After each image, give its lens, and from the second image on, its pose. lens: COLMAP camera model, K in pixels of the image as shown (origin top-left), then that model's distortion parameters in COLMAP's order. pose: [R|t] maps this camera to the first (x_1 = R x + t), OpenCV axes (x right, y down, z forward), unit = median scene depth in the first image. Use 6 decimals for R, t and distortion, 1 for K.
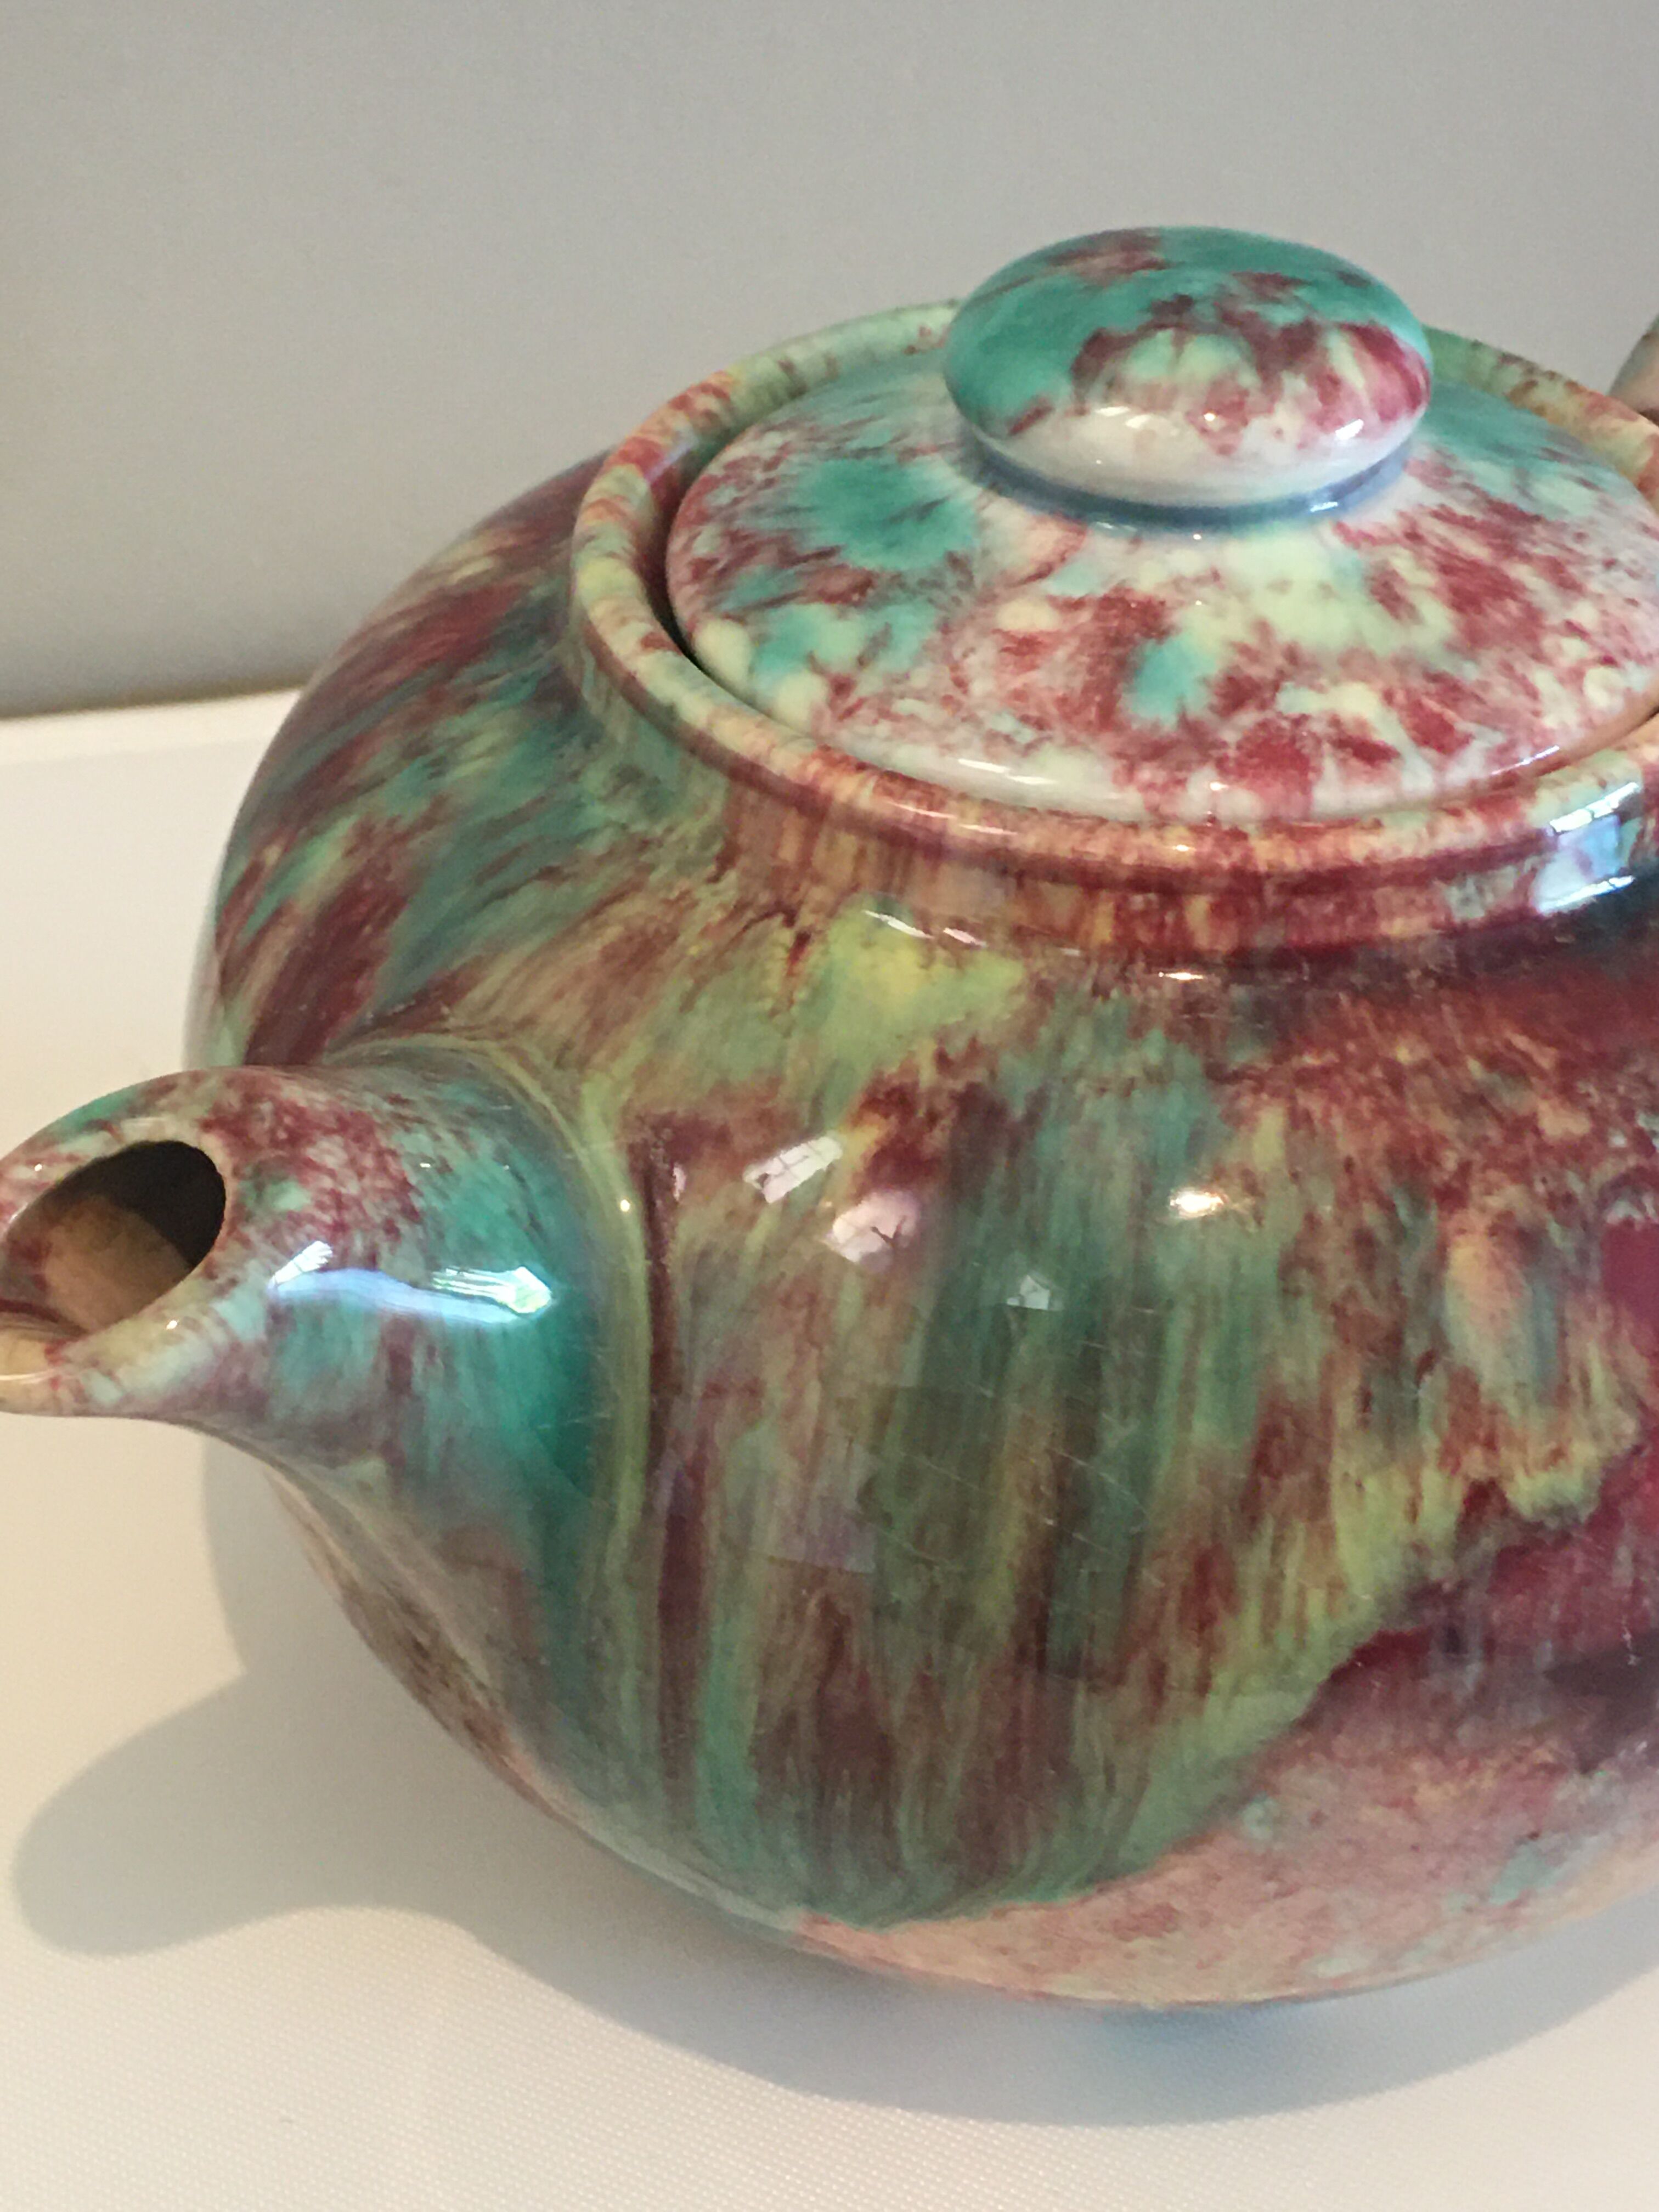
lens RADIAL K [[3829.2, 0, 840.8], [0, 3829.2, 1051.8], [0, 0, 1]] dist [0.028747, 0.139933]
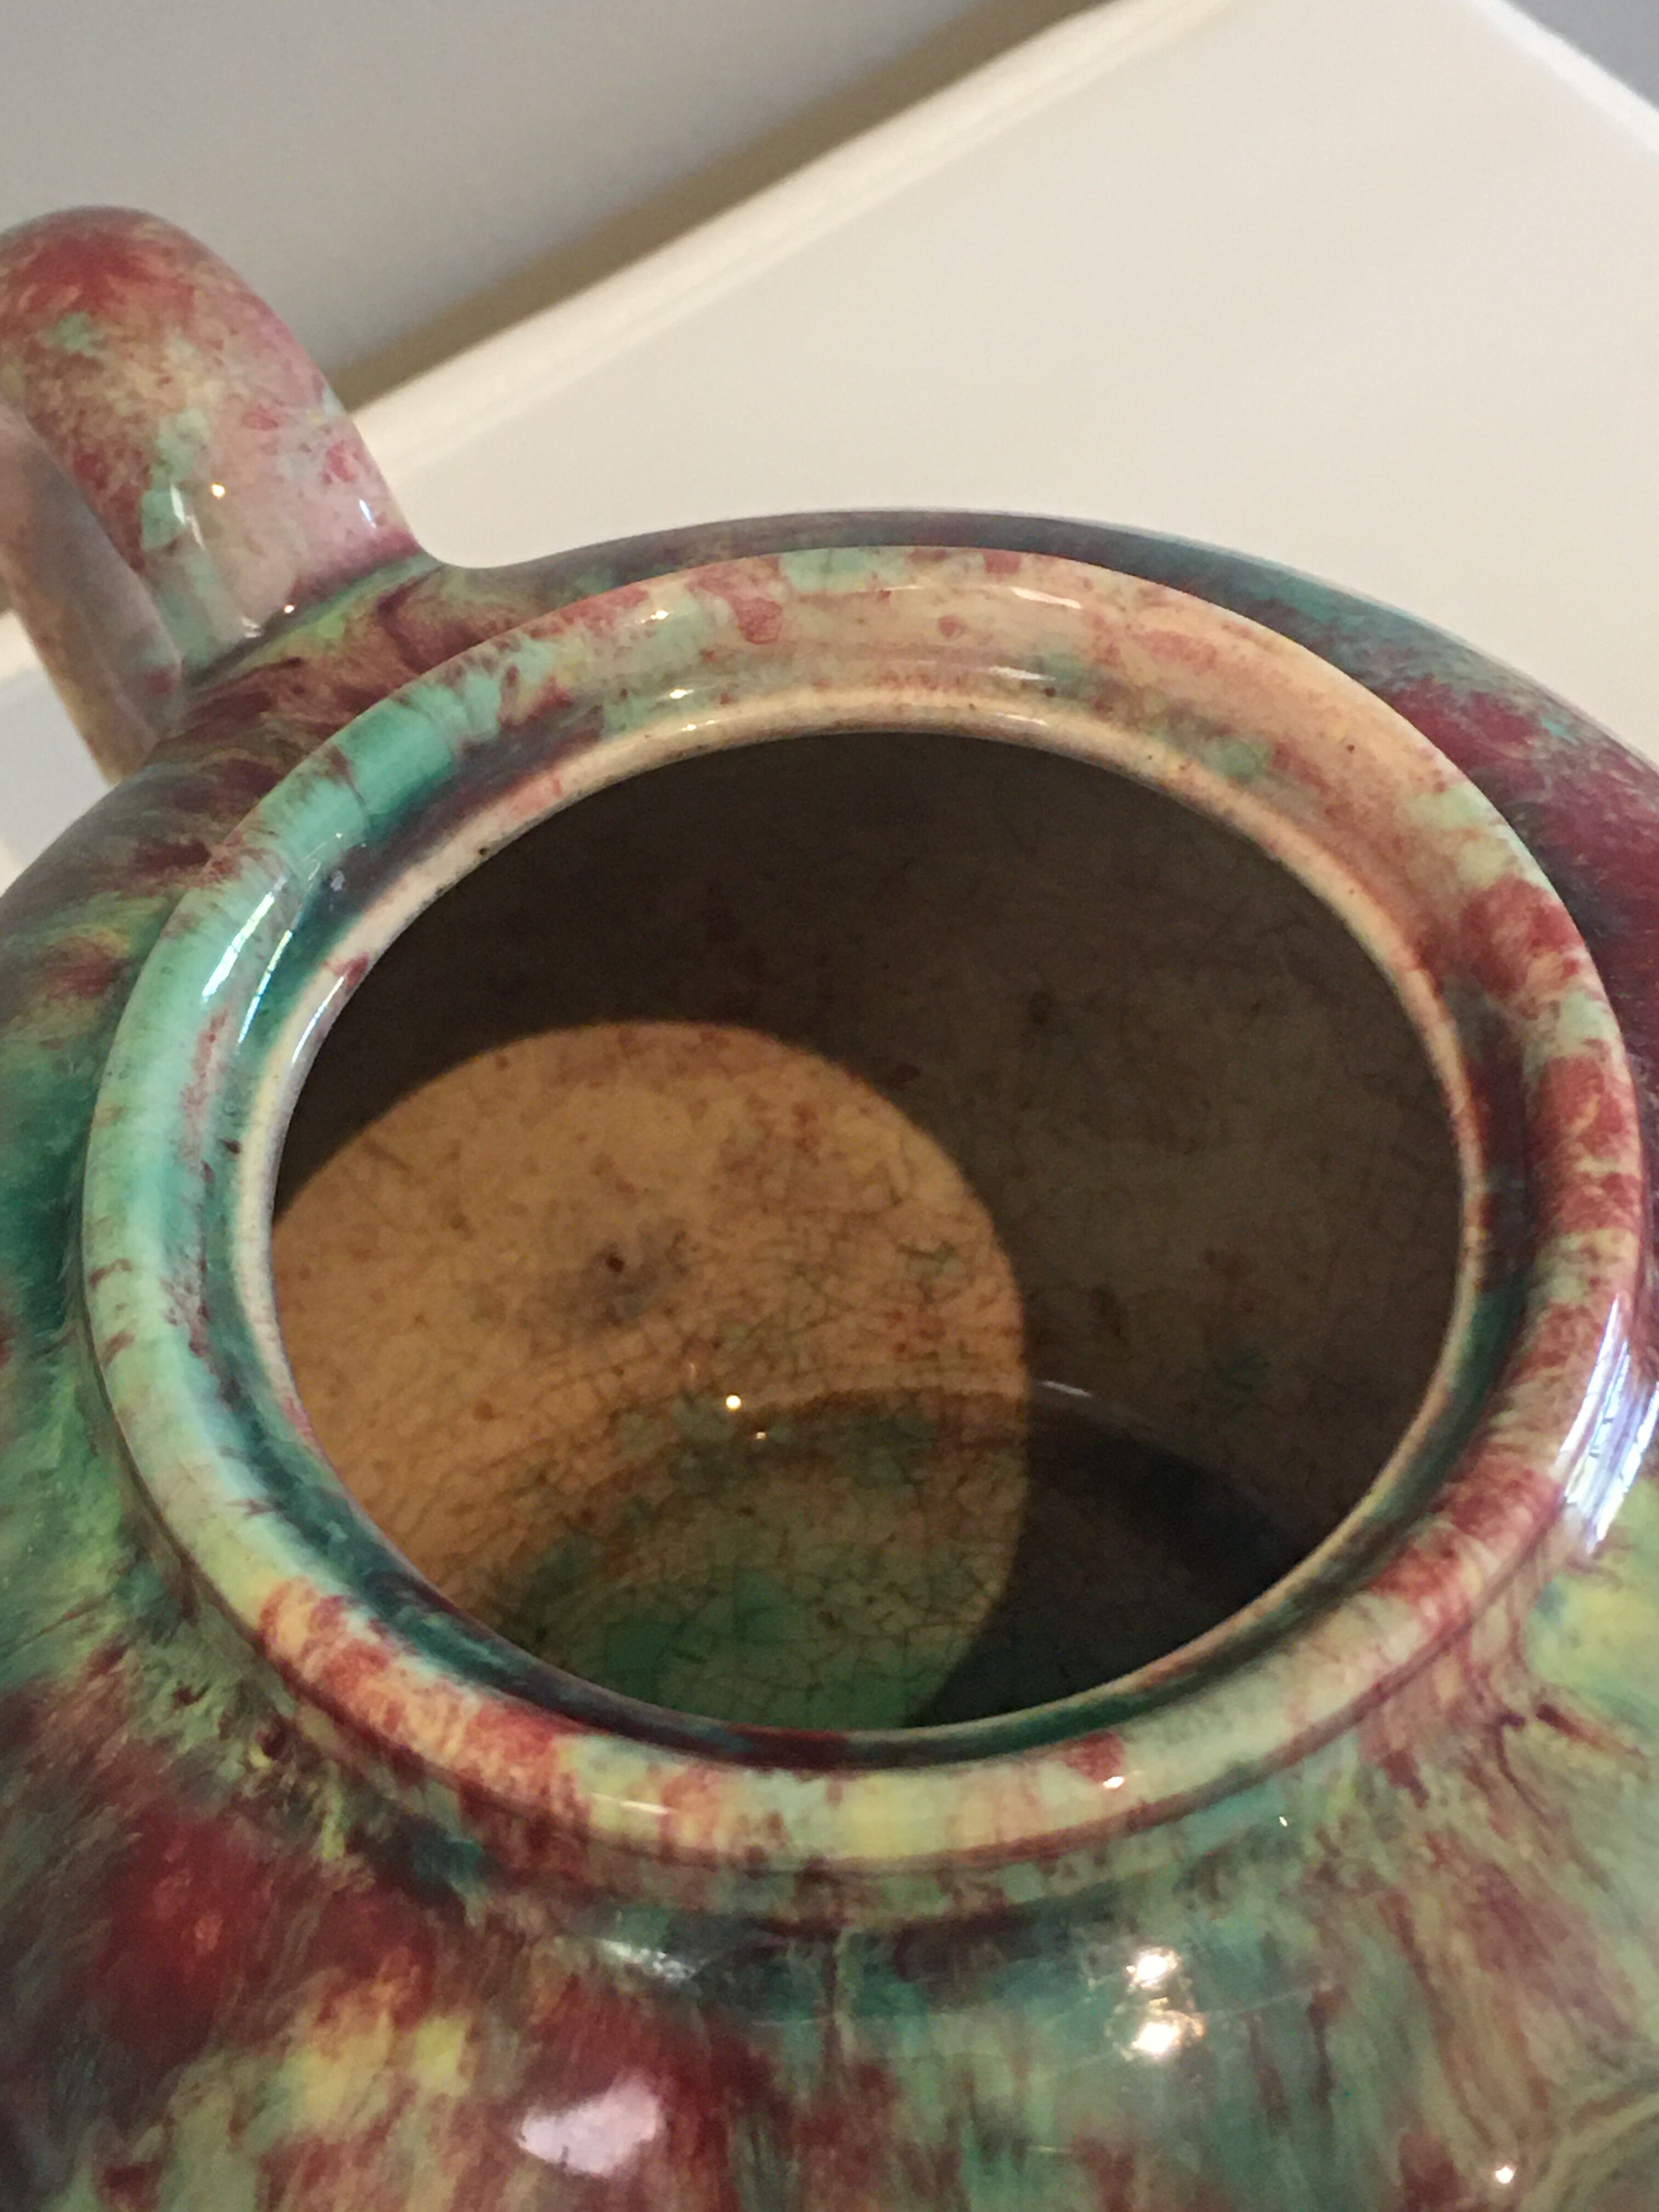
lens RADIAL K [[3829.2, 0, 840.8], [0, 3829.2, 1051.8], [0, 0, 1]] dist [0.028747, 0.139933]
pose [[0.163852, -0.820034, 0.548358, -0.366650], [0.610042, 0.521068, 0.596940, -0.681595], [-0.775243, 0.236712, 0.585633, 0.620969]]
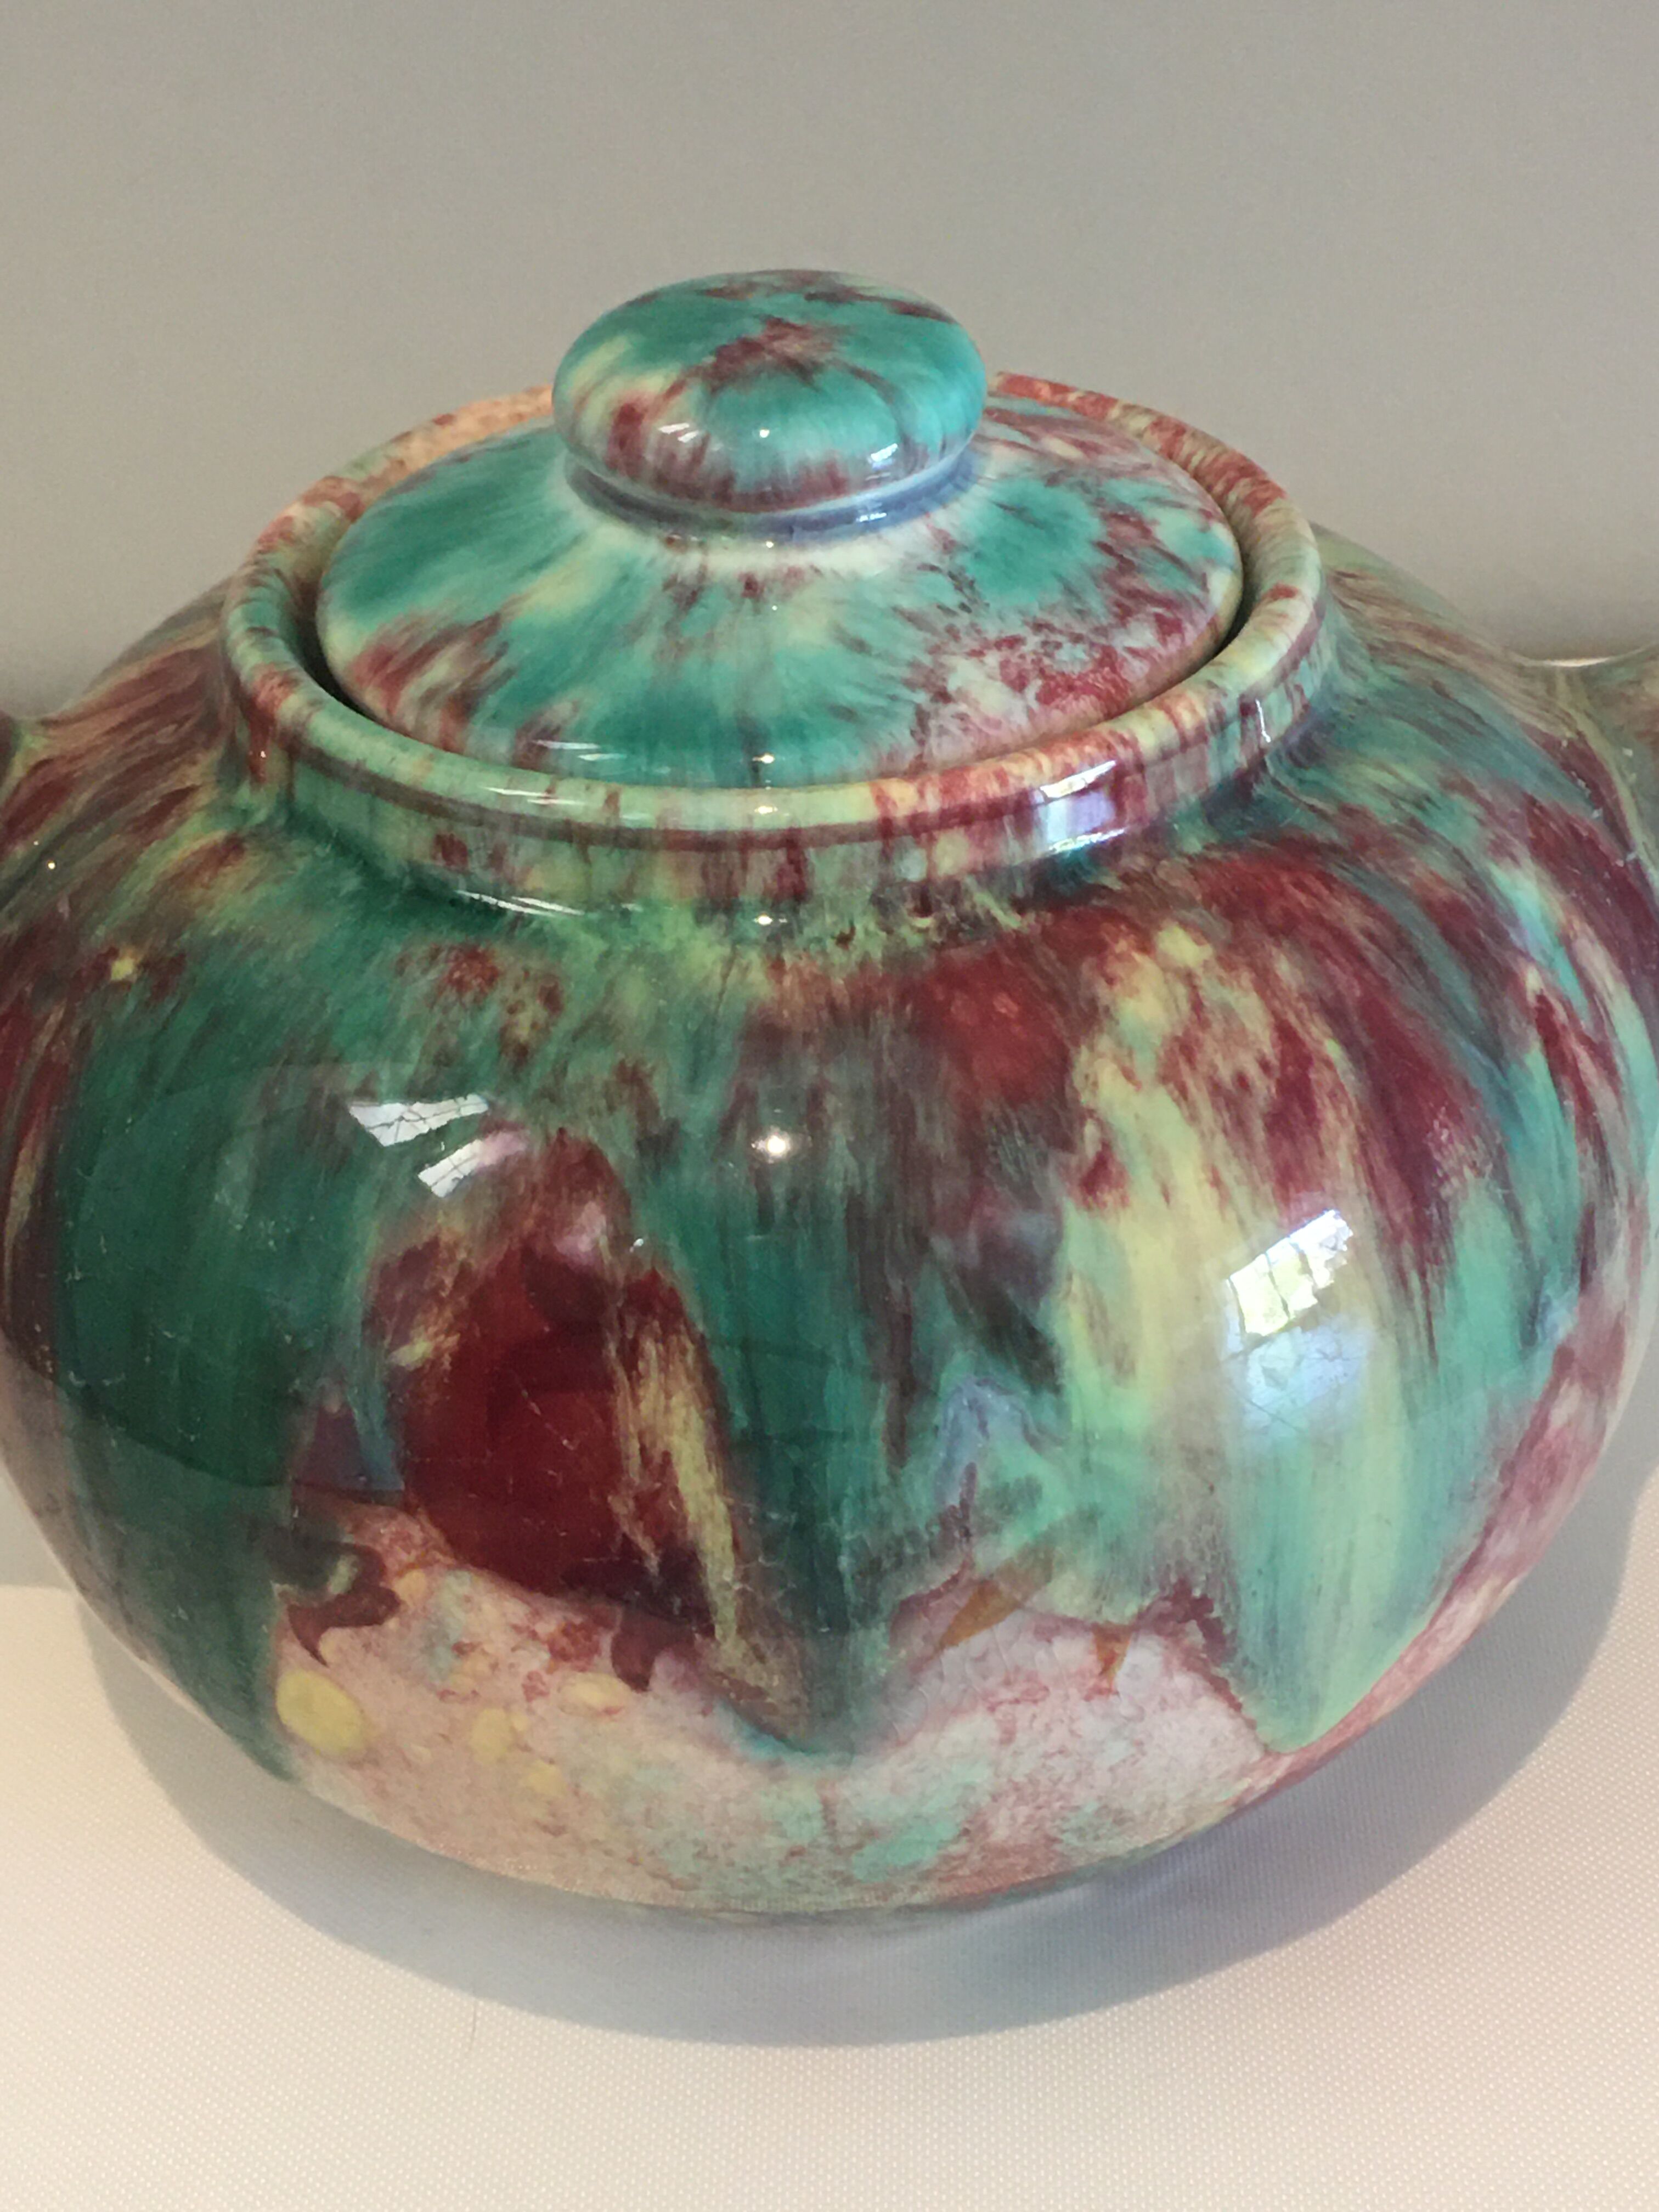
lens RADIAL K [[3829.2, 0, 840.8], [0, 3829.2, 1051.8], [0, 0, 1]] dist [0.028747, 0.139933]
pose [[-0.734720, -0.343963, 0.584701, -0.701062], [0.412169, 0.458235, 0.787488, -1.049543], [-0.538798, 0.819579, -0.194903, 1.493393]]
